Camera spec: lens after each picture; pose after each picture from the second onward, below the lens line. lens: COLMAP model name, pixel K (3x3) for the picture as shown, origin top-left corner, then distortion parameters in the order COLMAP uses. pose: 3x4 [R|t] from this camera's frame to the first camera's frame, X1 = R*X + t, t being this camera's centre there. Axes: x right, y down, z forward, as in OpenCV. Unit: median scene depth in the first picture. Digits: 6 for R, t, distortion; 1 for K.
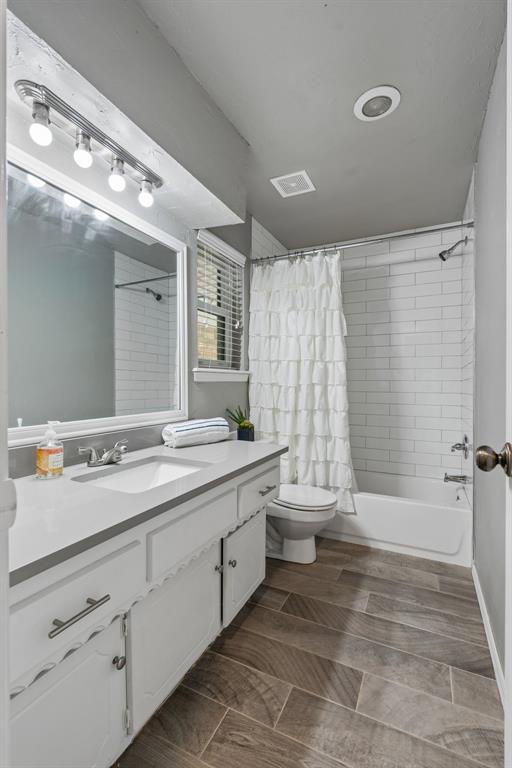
lens RADIAL K [[345.7, 0, 250.9], [0, 345.7, 390.0], [0, 0, 1]] dist [-0.007646, 0.003039]
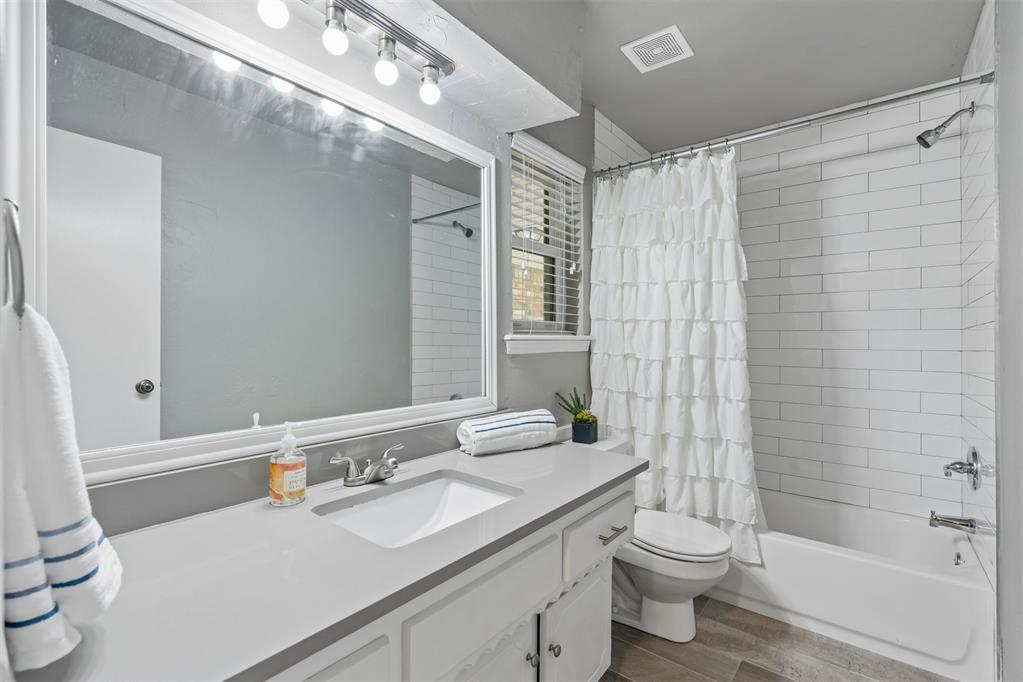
lens RADIAL K [[460.4, 0, 506.7], [0, 460.4, 346.5], [0, 0, 1]] dist [-0.007646, 0.003039]
pose [[0.979001, -0.000354, -0.203856, 0.021474], [-0.001640, 0.999952, -0.009616, -0.030793], [0.203850, 0.009748, 0.978954, 0.103747]]
